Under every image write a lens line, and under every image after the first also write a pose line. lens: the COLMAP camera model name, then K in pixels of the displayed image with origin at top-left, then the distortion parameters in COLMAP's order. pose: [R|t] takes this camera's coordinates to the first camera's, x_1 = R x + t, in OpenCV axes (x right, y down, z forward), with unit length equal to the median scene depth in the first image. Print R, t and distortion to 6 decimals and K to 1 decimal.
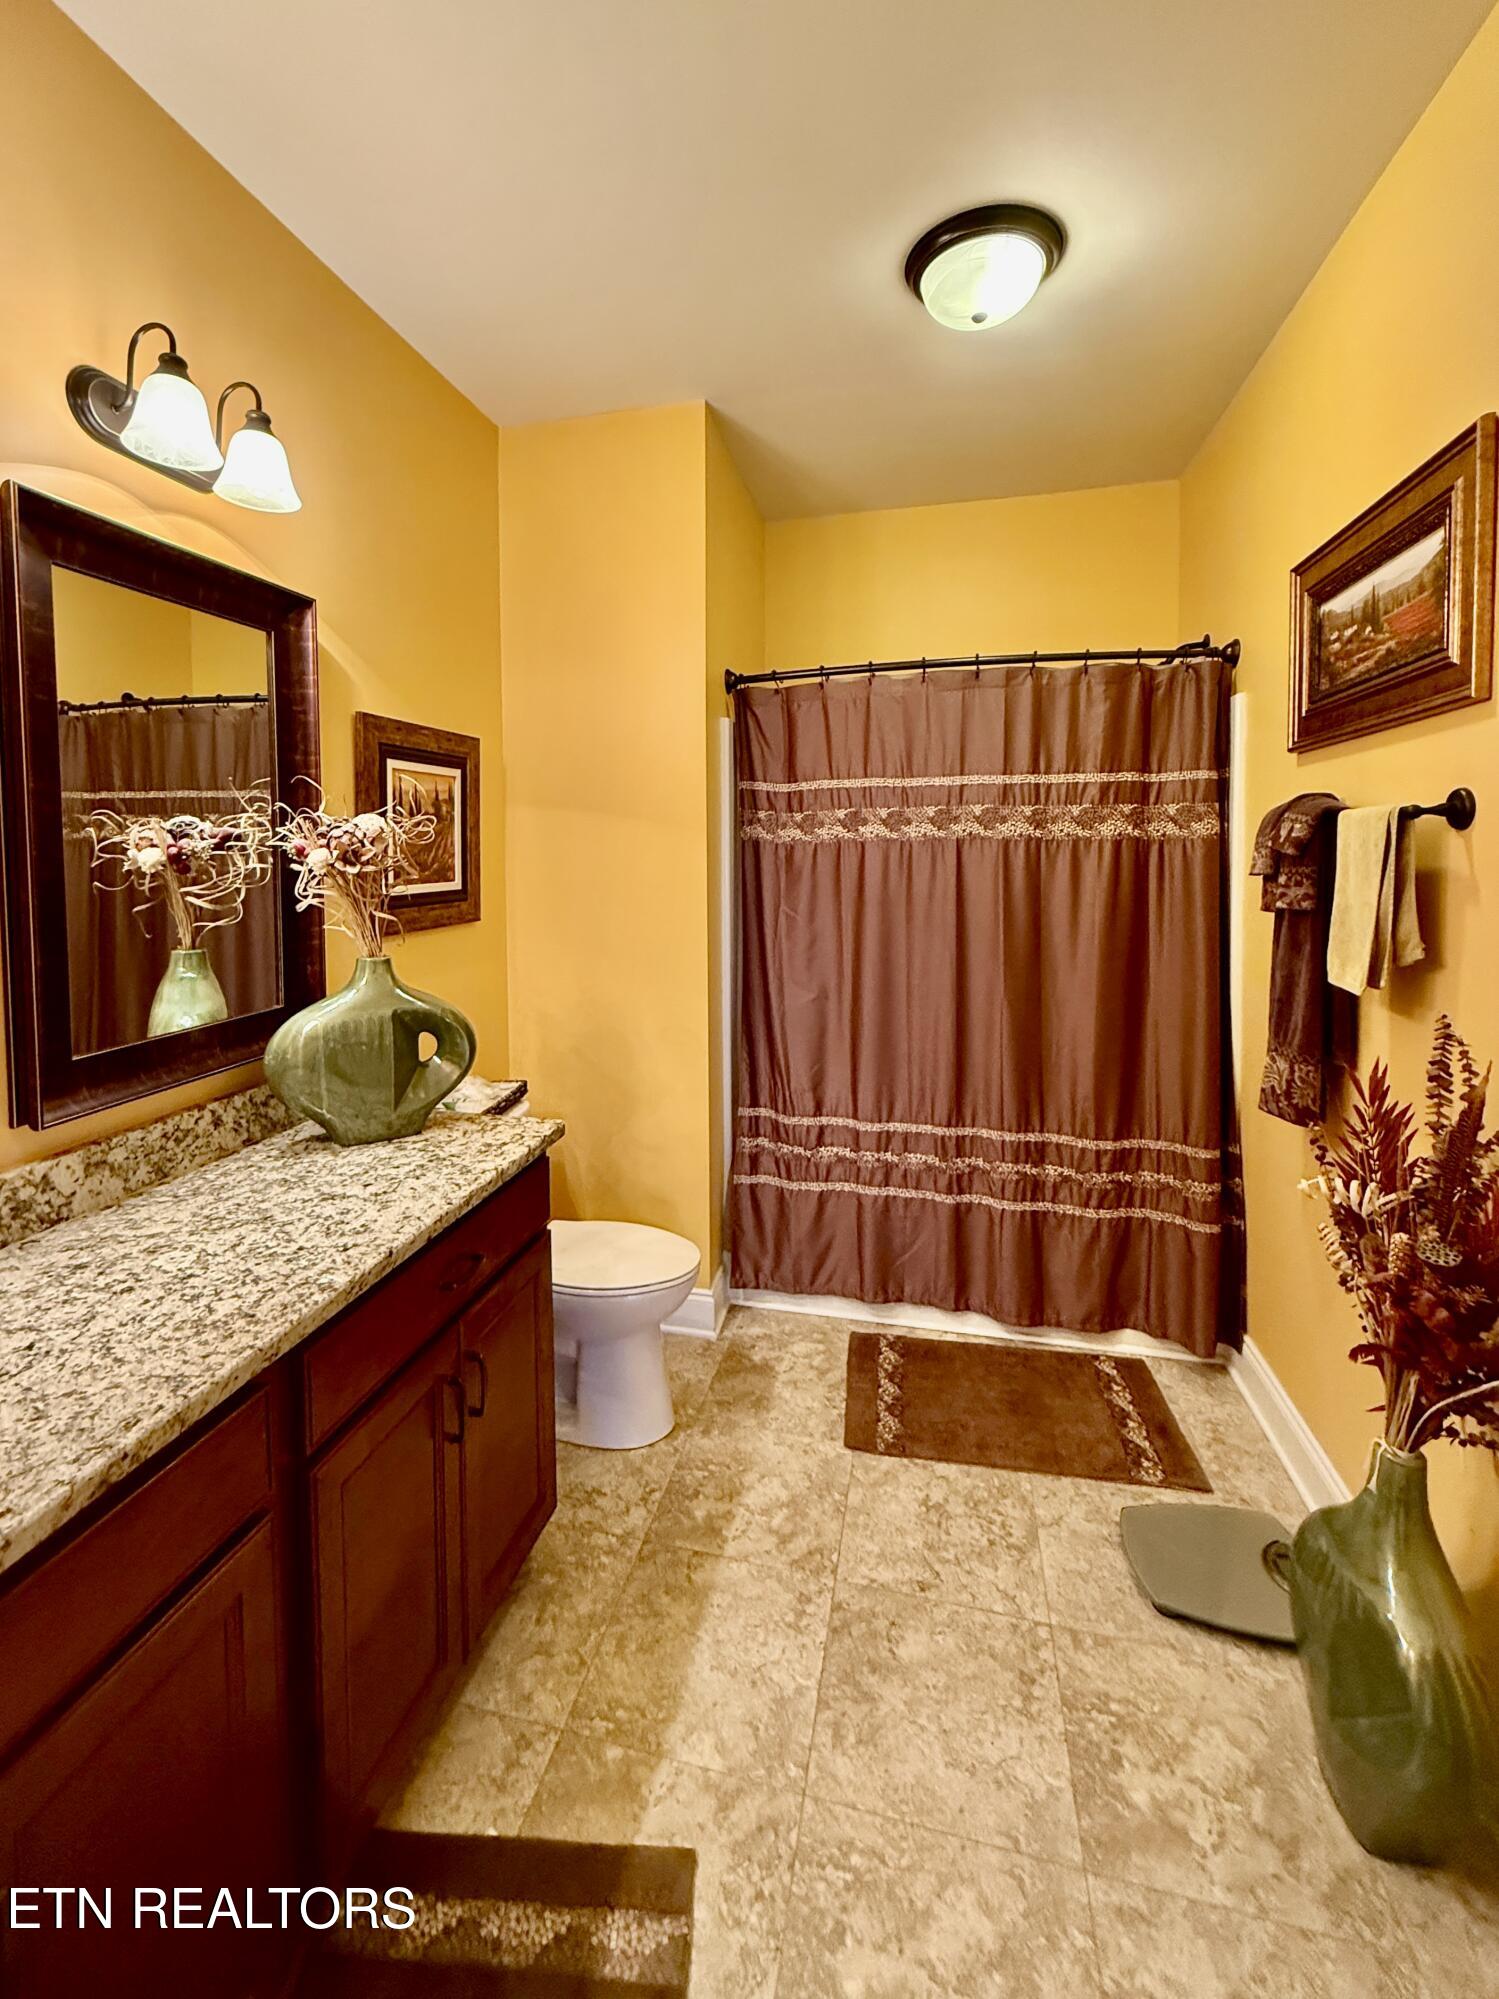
lens RADIAL K [[872.8, 0, 749.5], [0, 872.8, 999.5], [0, 0, 1]] dist [0.000250, -0.000287]
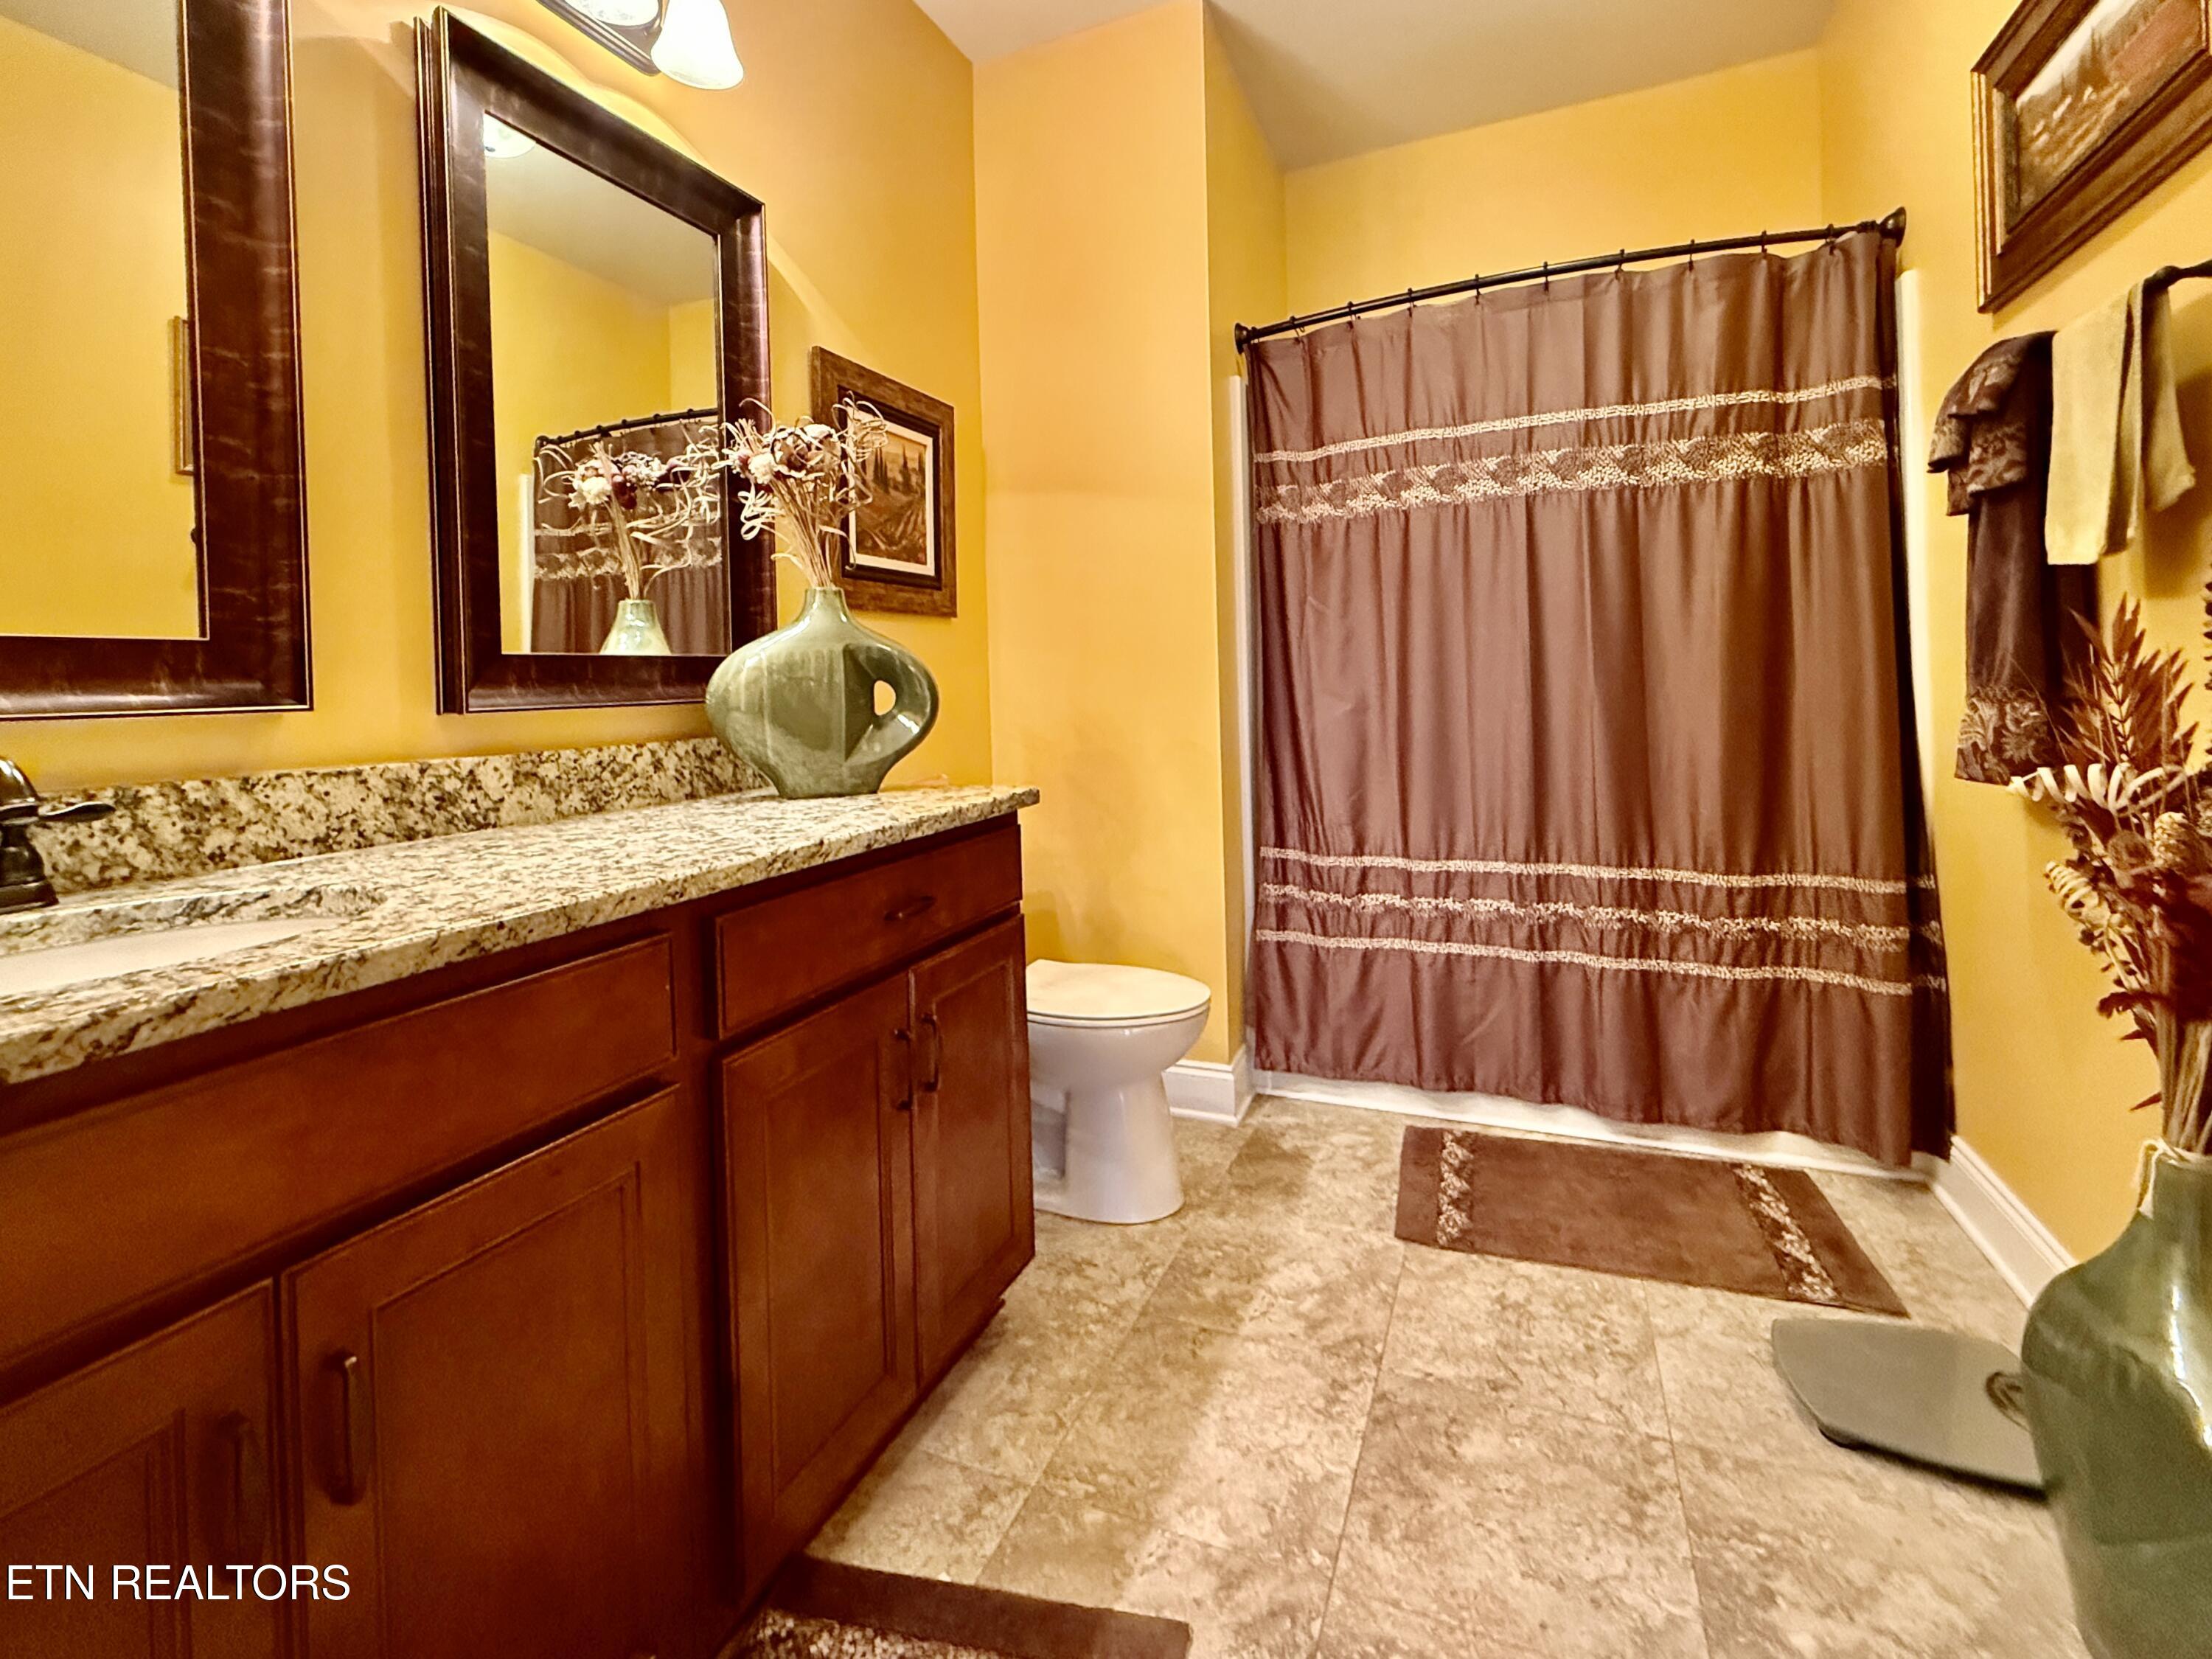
lens RADIAL K [[1017.5, 0, 1134.0], [0, 1017.5, 826.5], [0, 0, 1]] dist [0.000629, -0.000337]
pose [[0.986664, -0.017261, -0.161850, 0.034357], [0.010976, 0.999154, -0.039646, 0.192821], [0.162397, 0.037340, 0.986019, 0.035378]]
